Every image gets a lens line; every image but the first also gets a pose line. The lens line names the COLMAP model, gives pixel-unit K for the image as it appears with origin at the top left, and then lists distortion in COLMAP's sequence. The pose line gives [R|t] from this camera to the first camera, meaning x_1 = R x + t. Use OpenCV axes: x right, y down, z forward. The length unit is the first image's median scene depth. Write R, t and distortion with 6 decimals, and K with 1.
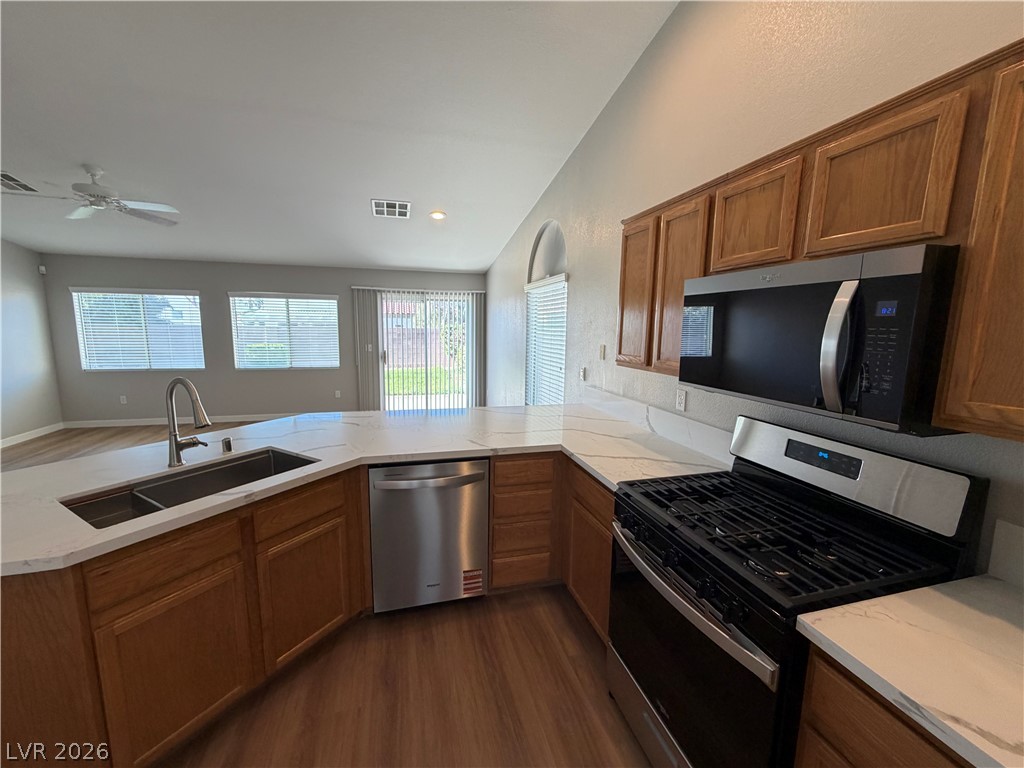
lens RADIAL K [[407.8, 0, 510.9], [0, 407.8, 384.5], [0, 0, 1]] dist [0.000271, -0.000138]
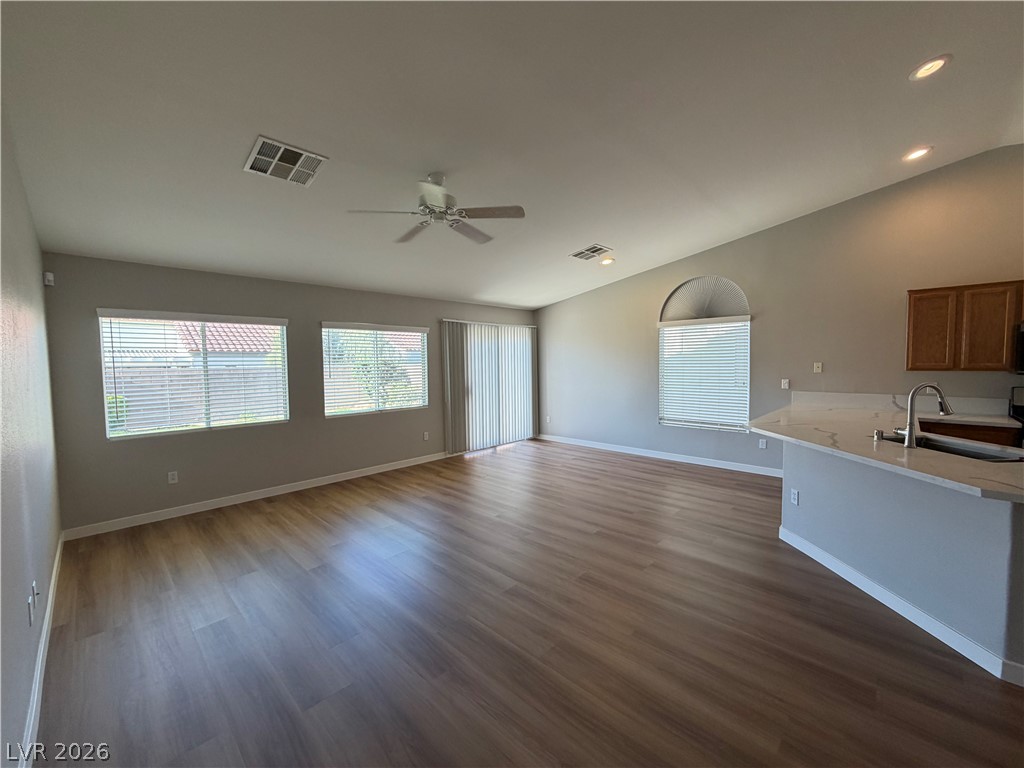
lens RADIAL K [[407.8, 0, 510.9], [0, 407.8, 384.5], [0, 0, 1]] dist [0.000271, -0.000138]
pose [[0.859970, -0.054671, 0.507408, -1.118042], [0.098130, 0.993407, -0.059277, -0.027796], [-0.500822, 0.100768, 0.859665, 0.191607]]
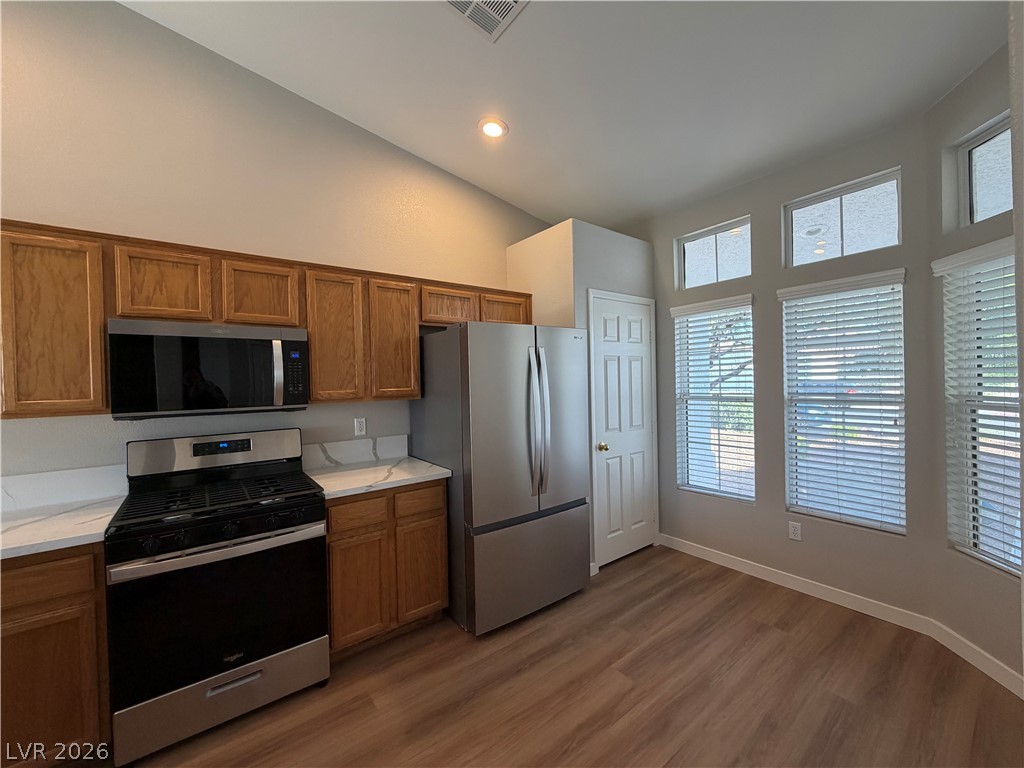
lens RADIAL K [[407.8, 0, 510.9], [0, 407.8, 384.5], [0, 0, 1]] dist [0.000271, -0.000138]
pose [[-0.370939, -0.014571, 0.928543, -0.356875], [0.150195, 0.985772, 0.075469, -0.003418], [-0.916431, 0.167457, -0.363472, 0.168235]]
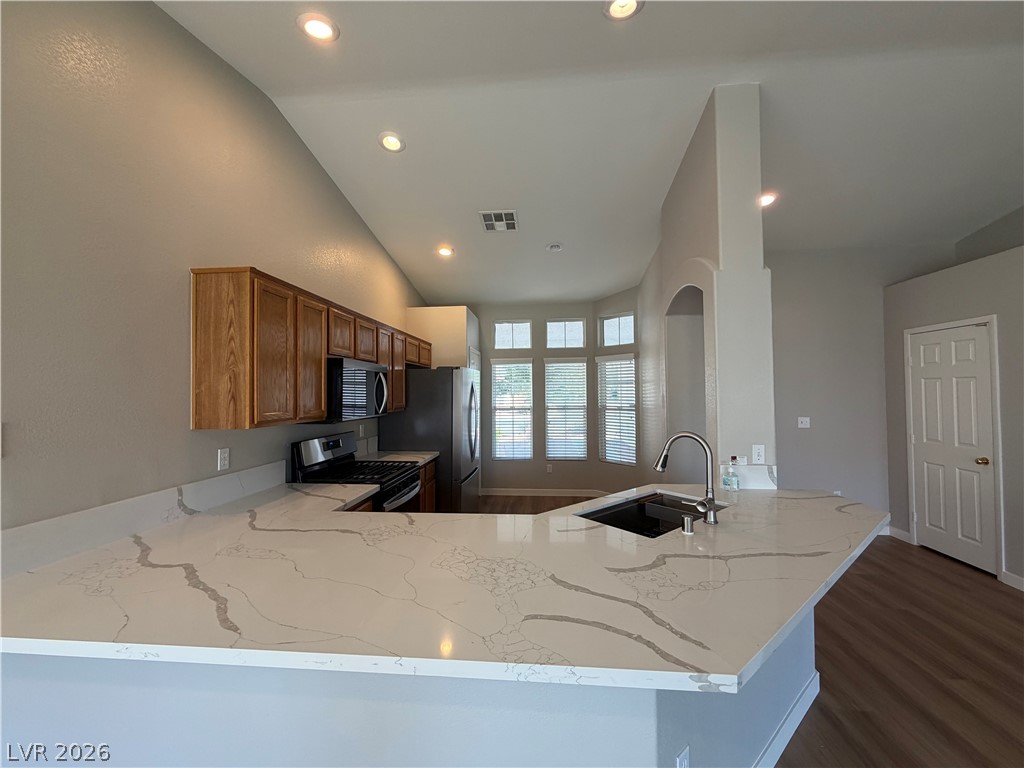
lens RADIAL K [[407.8, 0, 510.9], [0, 407.8, 384.5], [0, 0, 1]] dist [0.000271, -0.000138]
pose [[-0.938071, -0.000064, 0.346444, -0.293647], [0.043396, 0.992102, 0.117686, -0.115703], [-0.343716, 0.125432, -0.930659, 0.857835]]
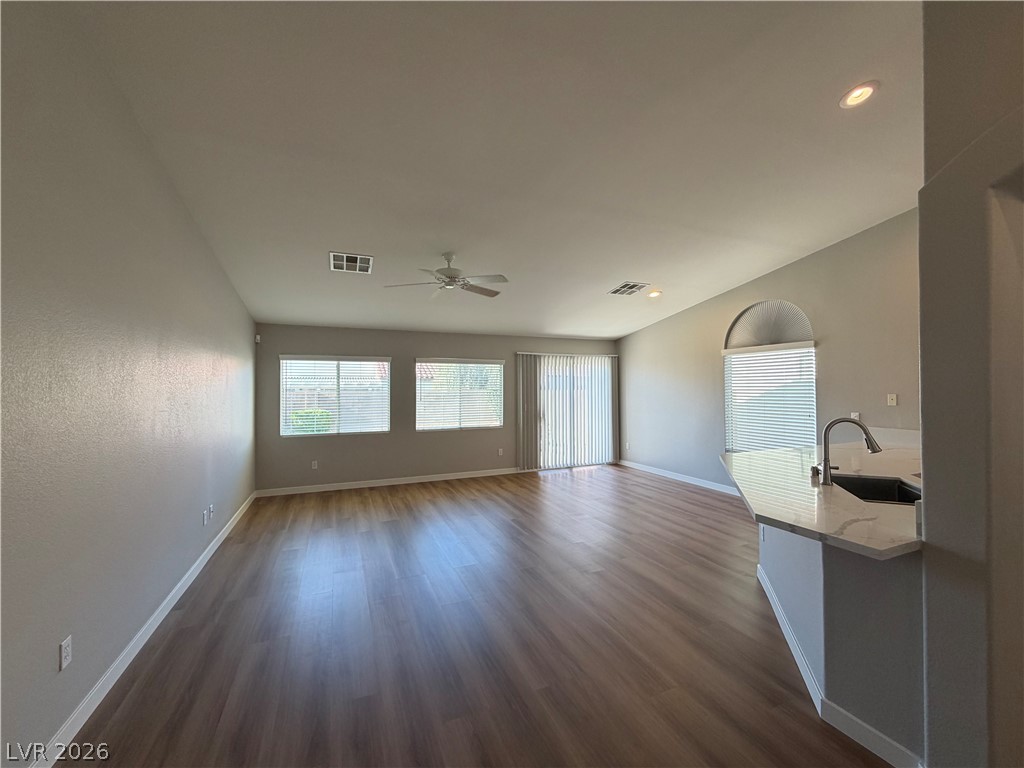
lens RADIAL K [[407.8, 0, 510.9], [0, 407.8, 384.5], [0, 0, 1]] dist [0.000271, -0.000138]
pose [[0.990710, -0.018845, 0.134678, -0.840362], [0.039032, 0.988086, -0.148871, 0.013680], [-0.130268, 0.152745, 0.979642, -0.094883]]
